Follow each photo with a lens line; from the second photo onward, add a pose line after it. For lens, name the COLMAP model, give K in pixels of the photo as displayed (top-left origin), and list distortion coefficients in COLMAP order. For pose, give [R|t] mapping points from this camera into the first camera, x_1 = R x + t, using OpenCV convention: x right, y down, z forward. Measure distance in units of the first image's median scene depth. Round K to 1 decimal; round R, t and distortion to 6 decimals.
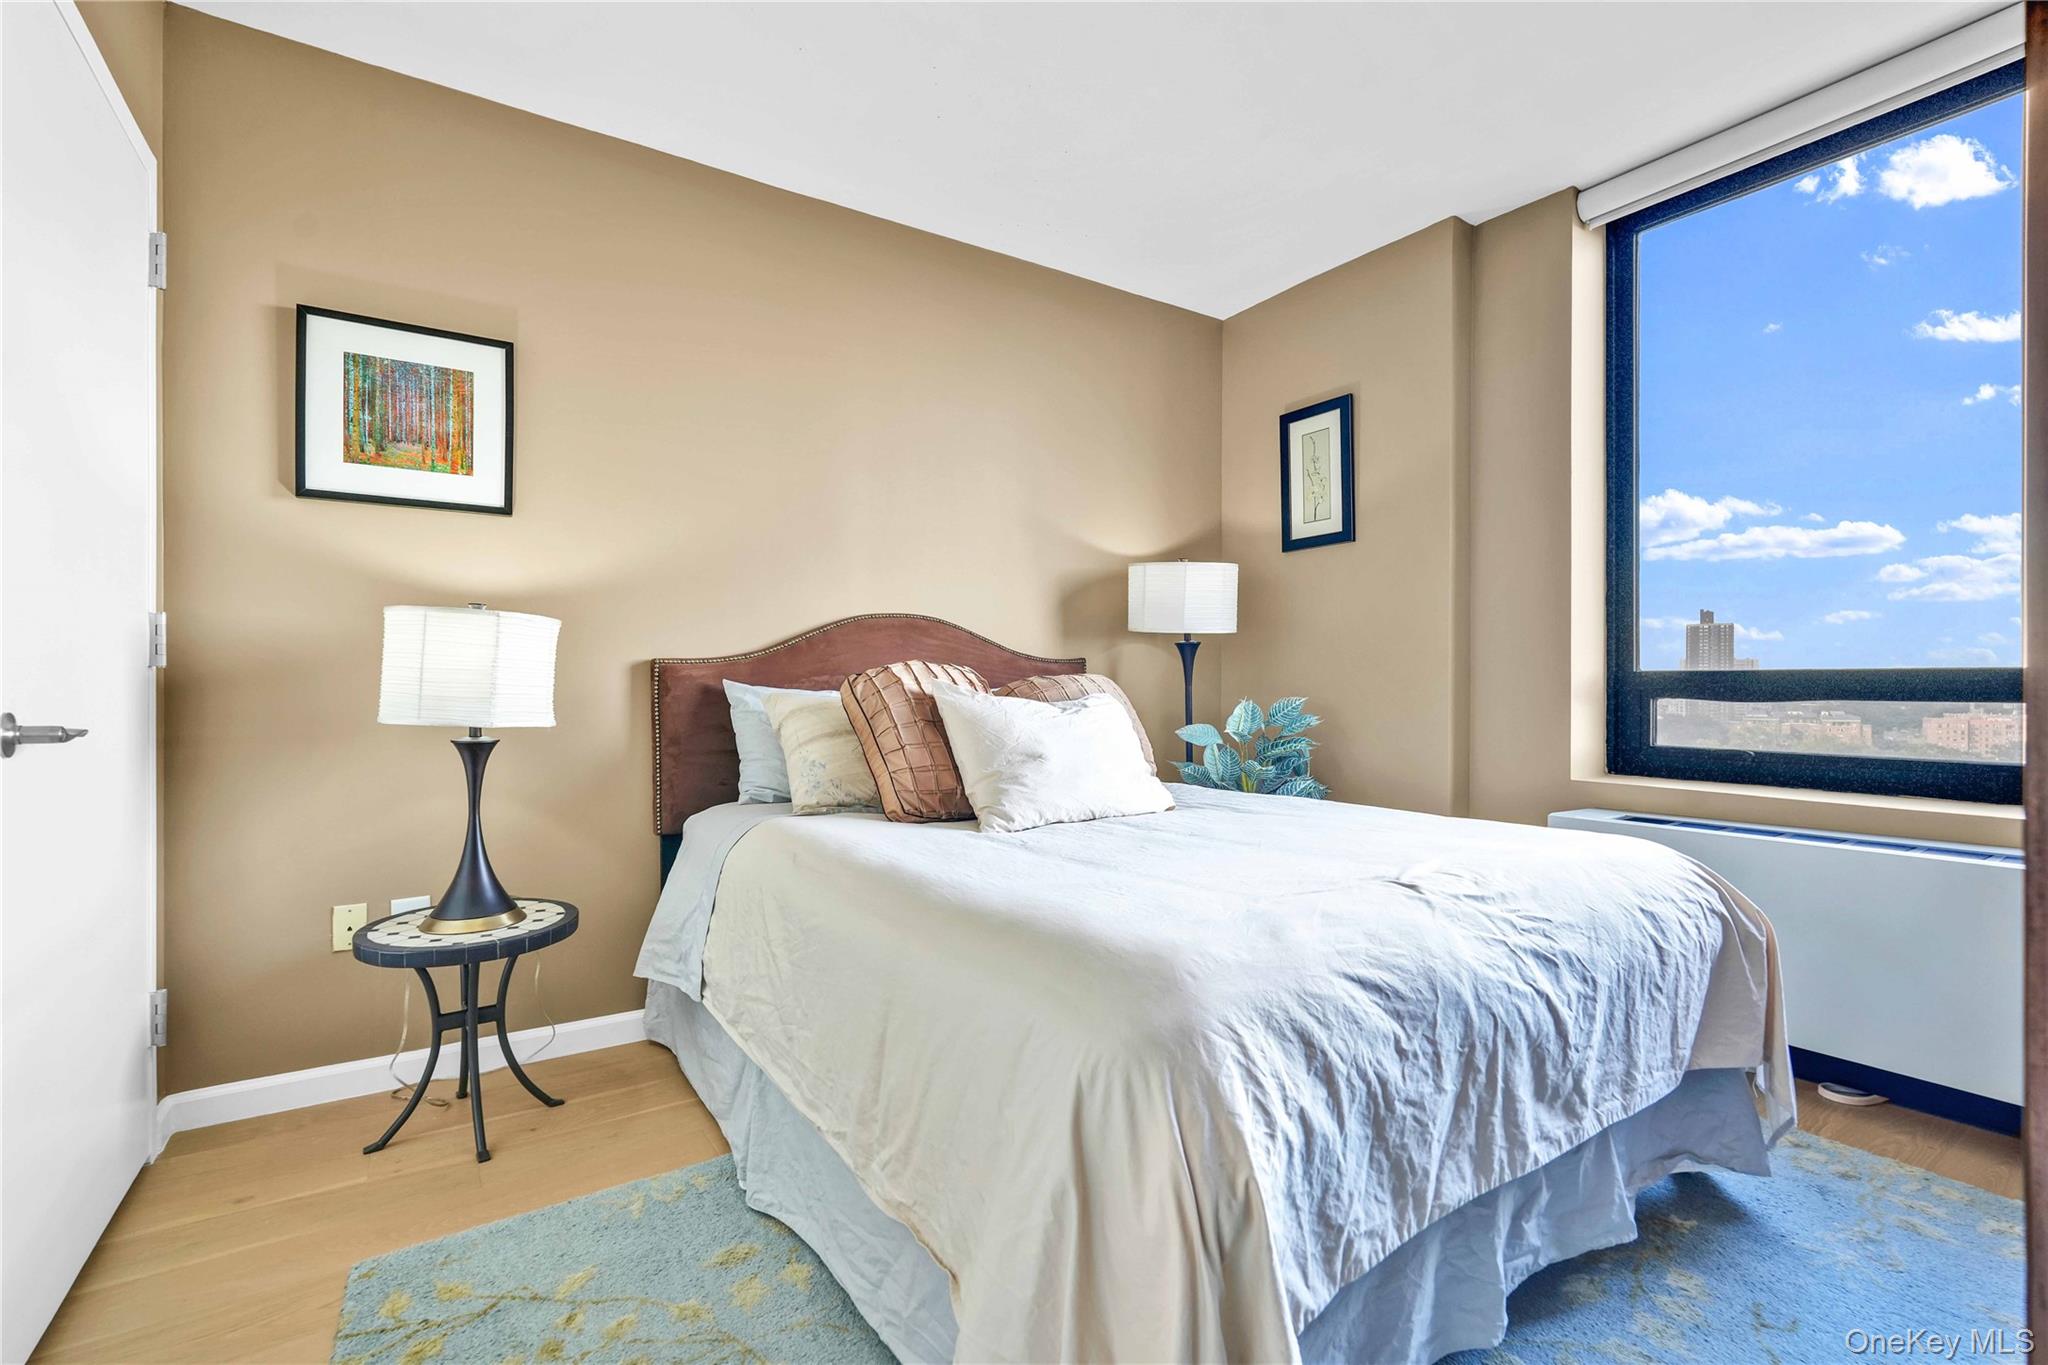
lens RADIAL K [[900.9, 0, 1014.5], [0, 900.9, 682.9], [0, 0, 1]] dist [-0.002882, 0.000279]
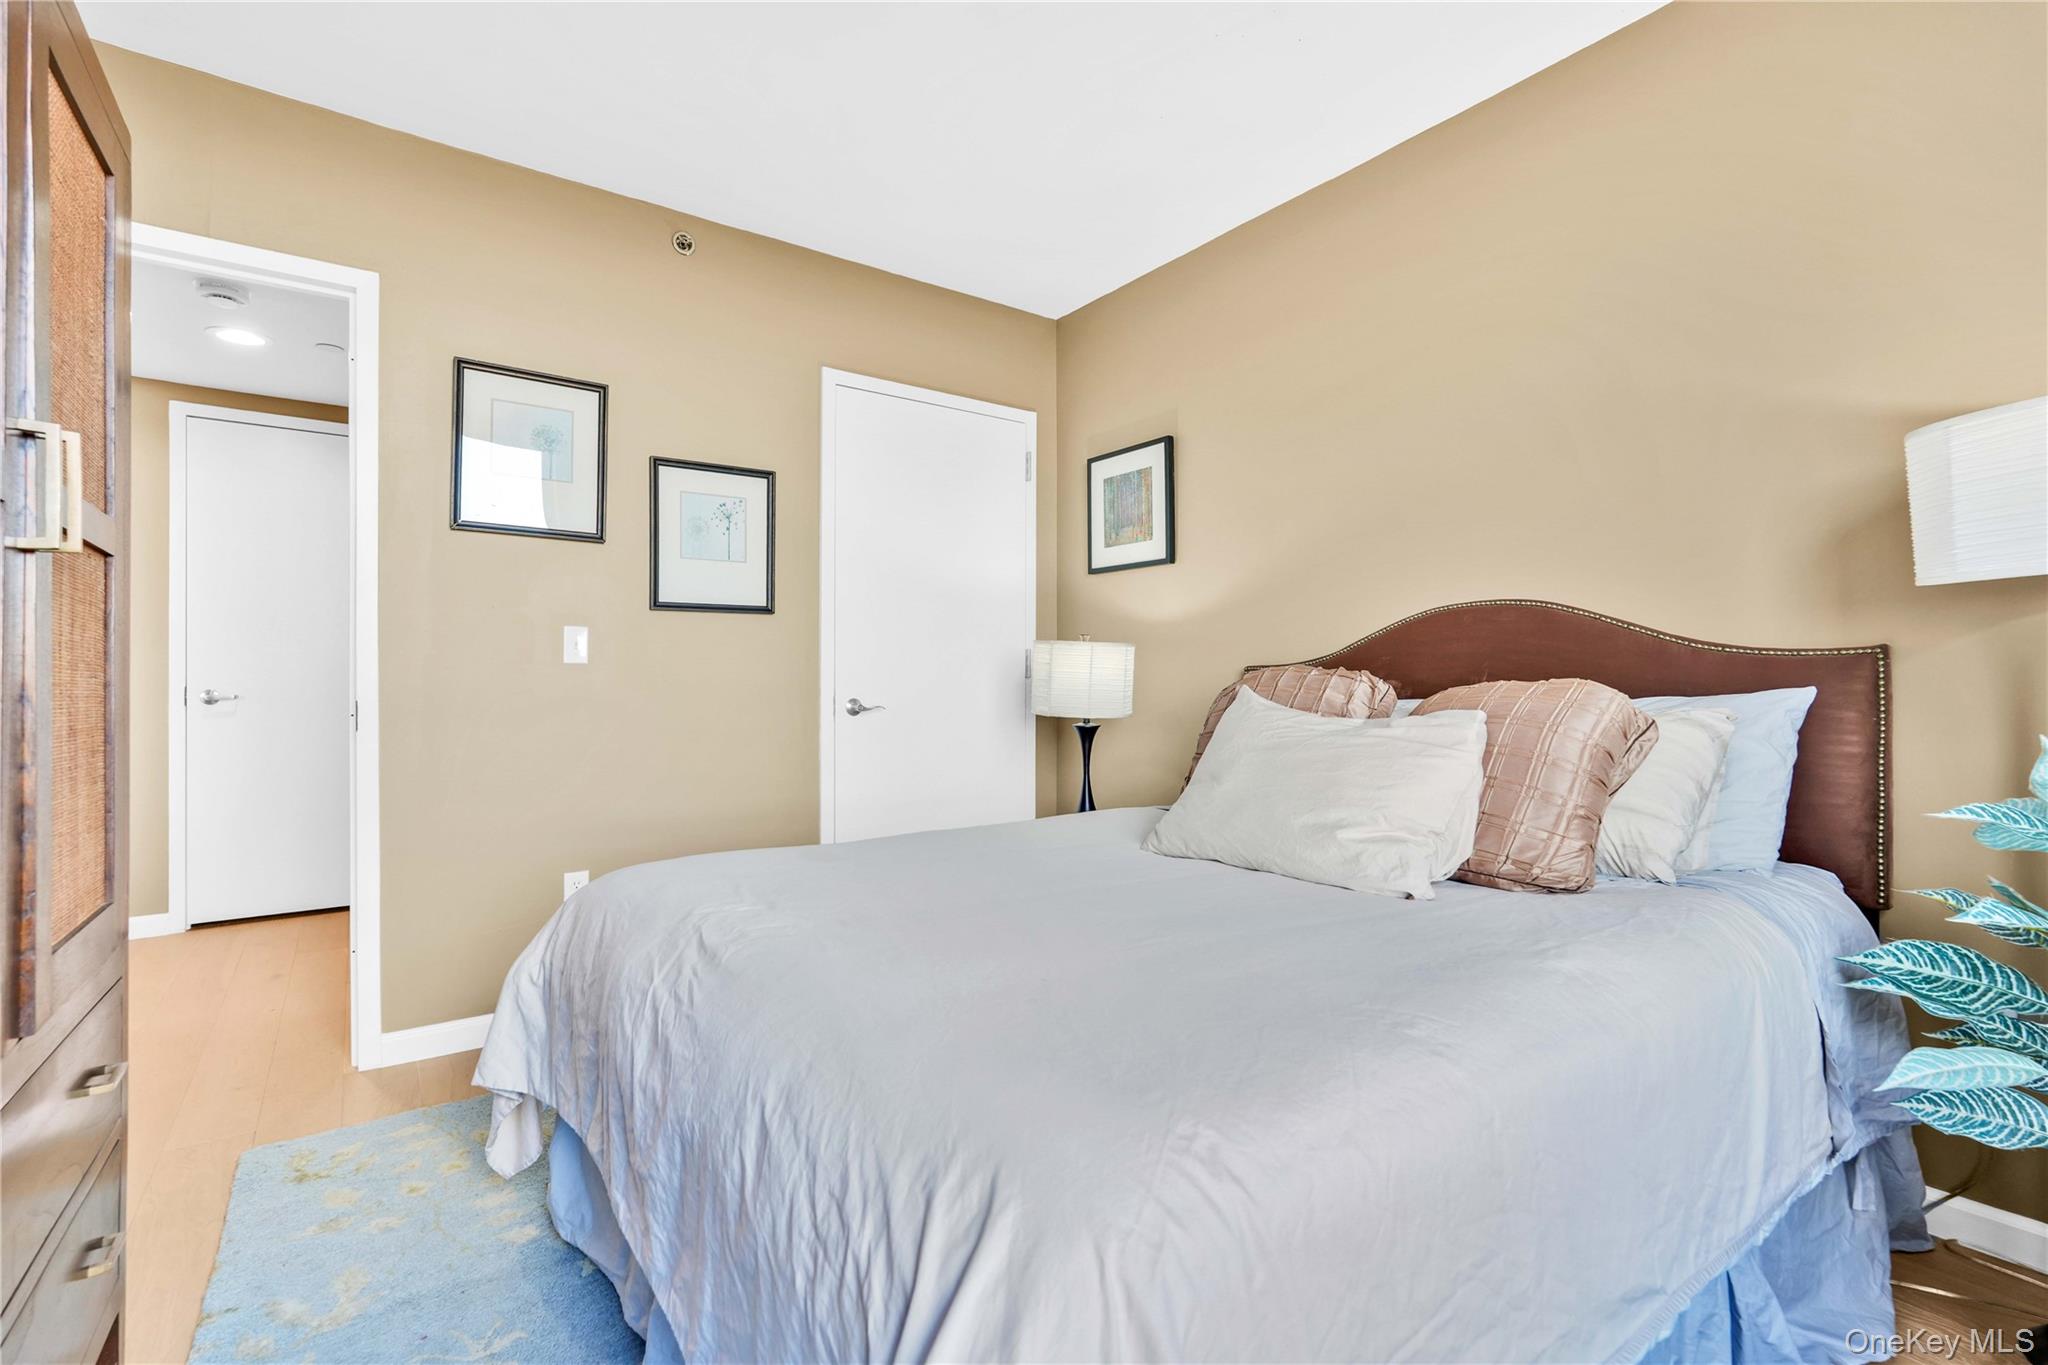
lens RADIAL K [[900.9, 0, 1014.5], [0, 900.9, 682.9], [0, 0, 1]] dist [-0.002882, 0.000279]
pose [[0.062627, -0.001155, -0.998036, 0.801296], [-0.000565, 0.999999, -0.001192, -0.005507], [0.998037, 0.000639, 0.062627, 0.715717]]
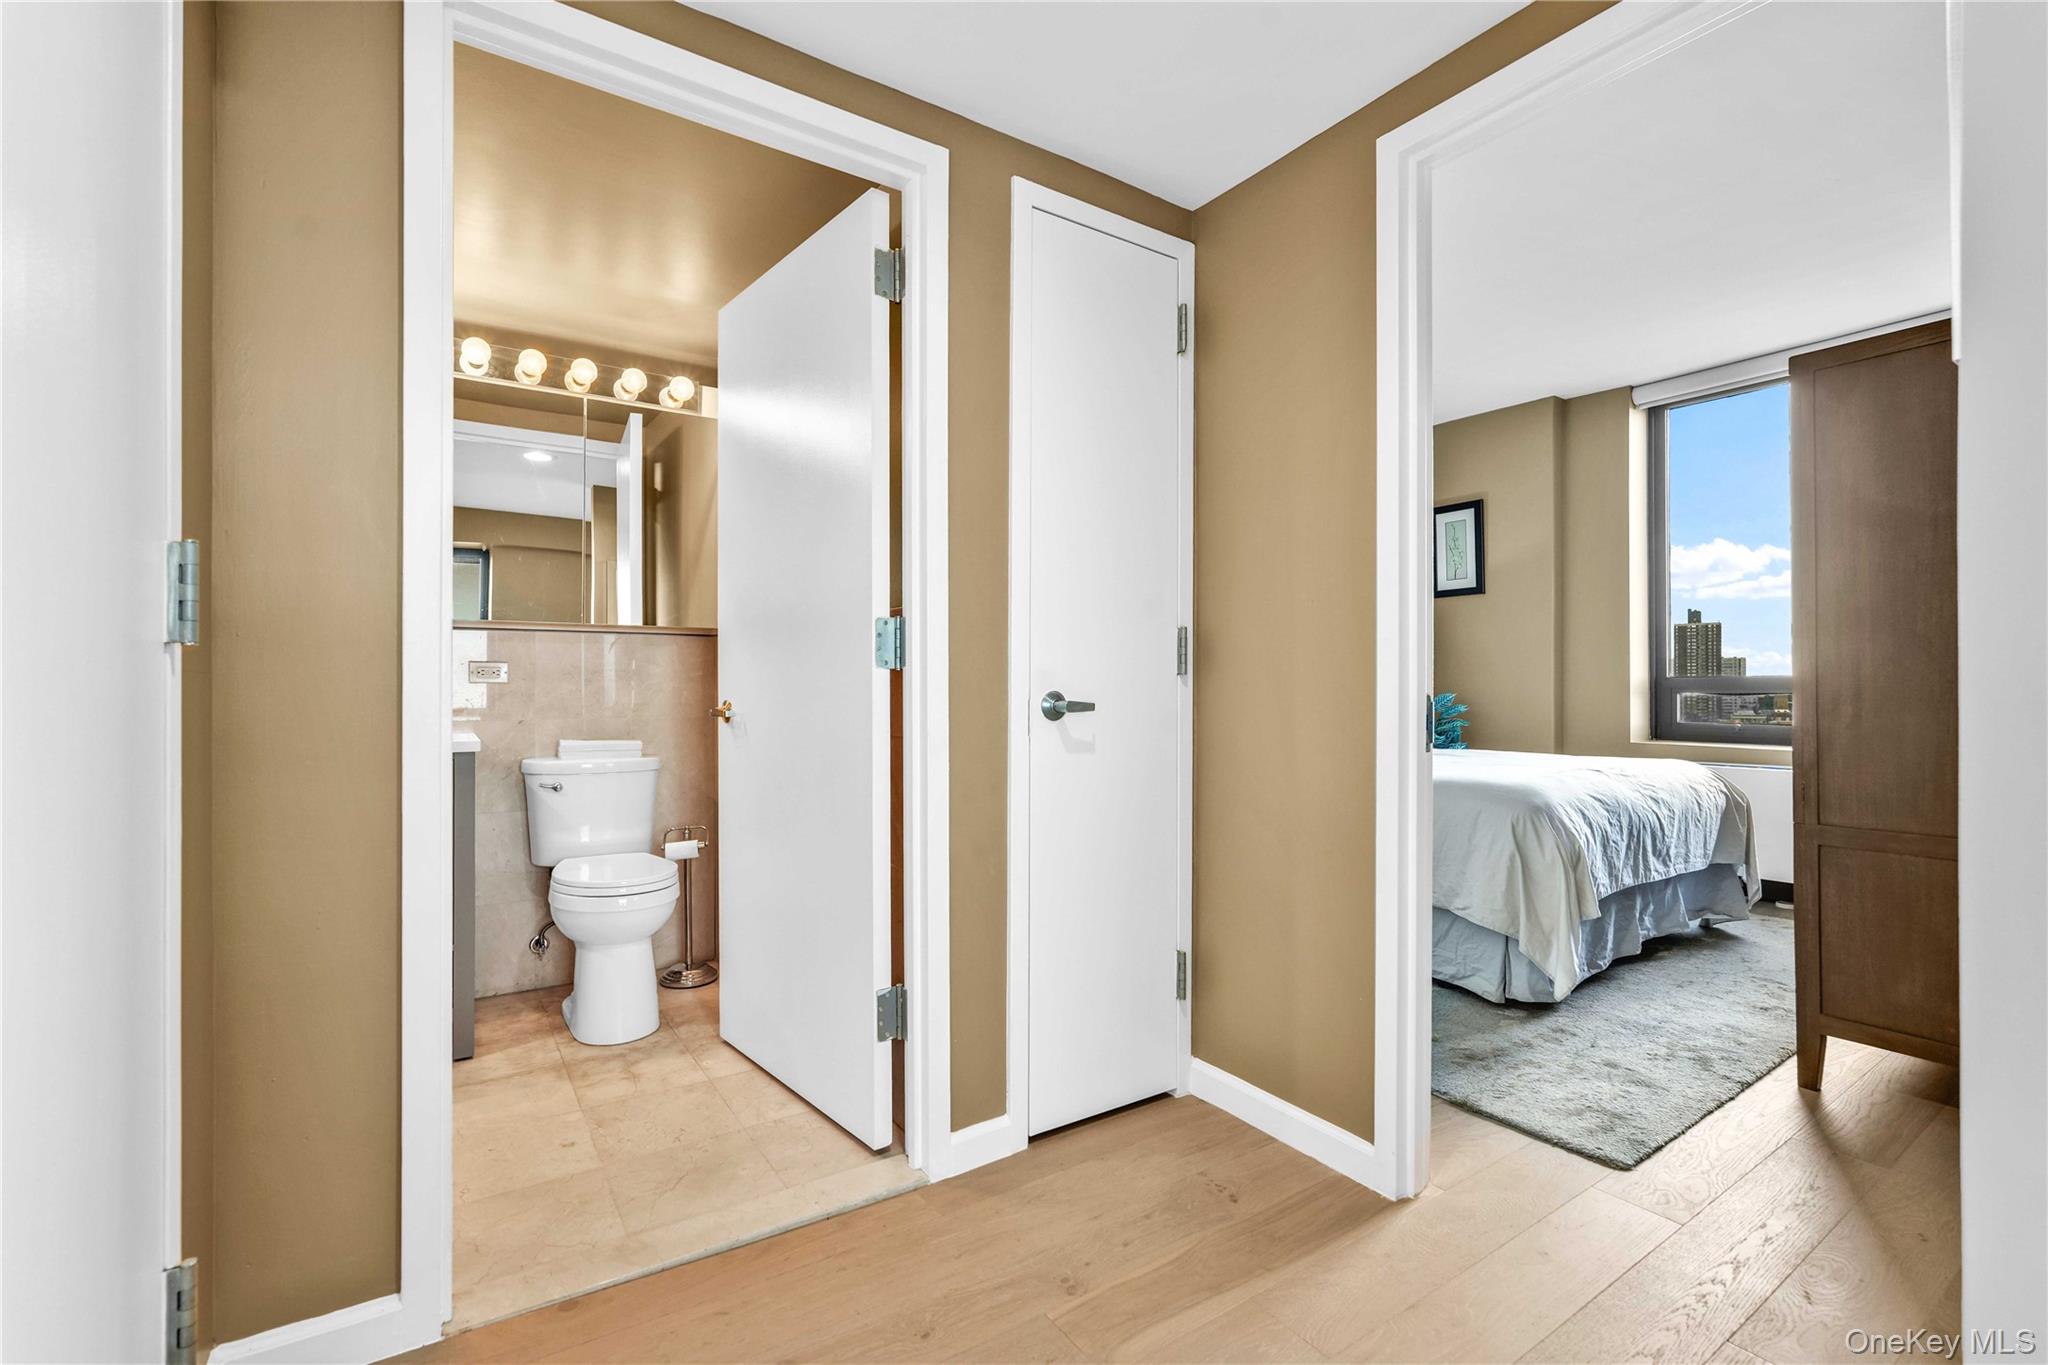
lens RADIAL K [[885.1, 0, 1019.5], [0, 885.1, 675.6], [0, 0, 1]] dist [-0.001895, -0.000205]
pose [[0.999995, -0.000212, 0.003066, -0.594350], [0.000234, 0.999974, -0.007189, -0.005935], [-0.003064, 0.007190, 0.999969, -0.726474]]
